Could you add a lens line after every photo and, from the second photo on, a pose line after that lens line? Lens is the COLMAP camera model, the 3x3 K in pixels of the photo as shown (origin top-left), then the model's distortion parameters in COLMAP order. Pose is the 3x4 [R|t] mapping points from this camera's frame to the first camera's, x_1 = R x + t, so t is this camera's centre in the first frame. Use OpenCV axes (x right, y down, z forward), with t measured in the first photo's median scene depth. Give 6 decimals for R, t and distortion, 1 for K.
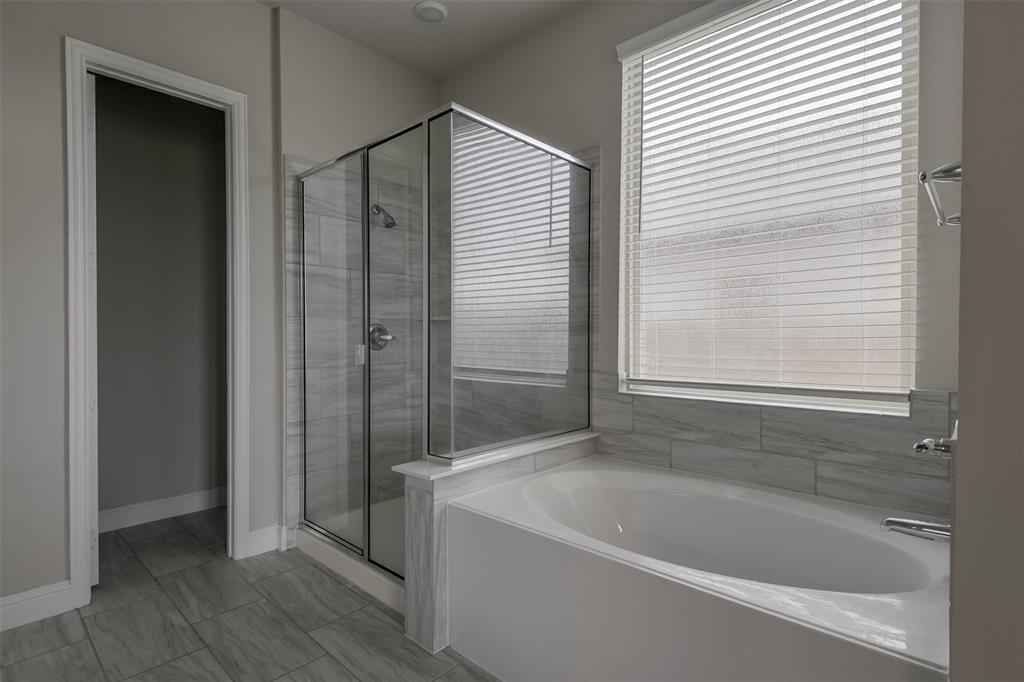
lens RADIAL K [[508.6, 0, 511.7], [0, 508.6, 341.8], [0, 0, 1]] dist [0.000384, -0.000441]
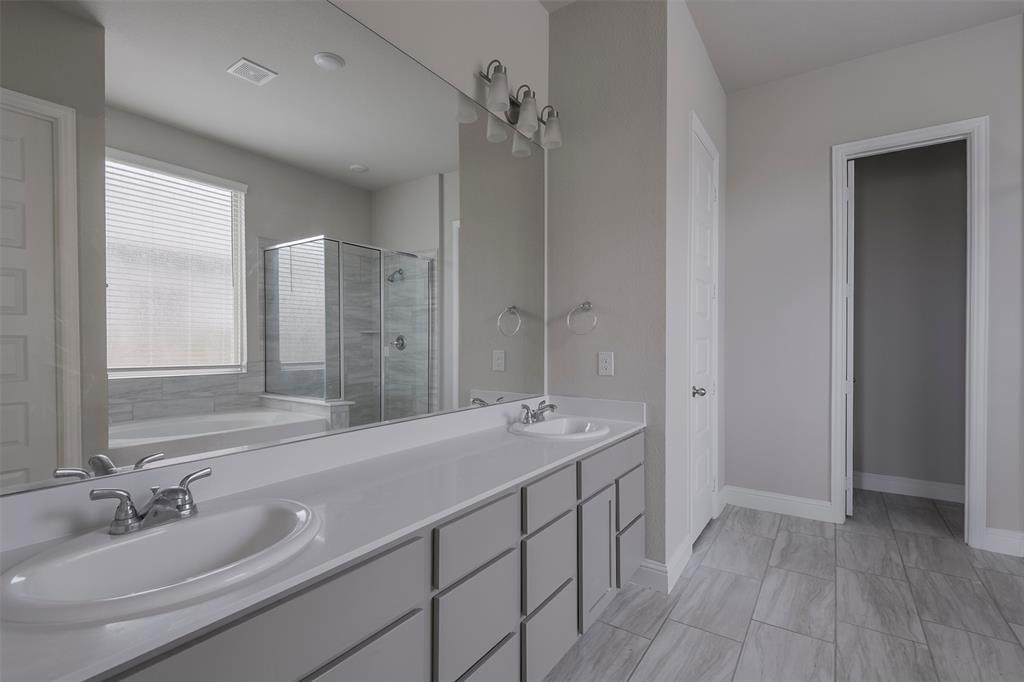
lens RADIAL K [[476.8, 0, 511.2], [0, 476.8, 343.7], [0, 0, 1]] dist [0.009467, -0.004655]
pose [[0.158192, 0.004390, -0.987399, 0.377594], [-0.009257, 0.999953, 0.002962, -0.001911], [0.987365, 0.008672, 0.158225, -0.169037]]
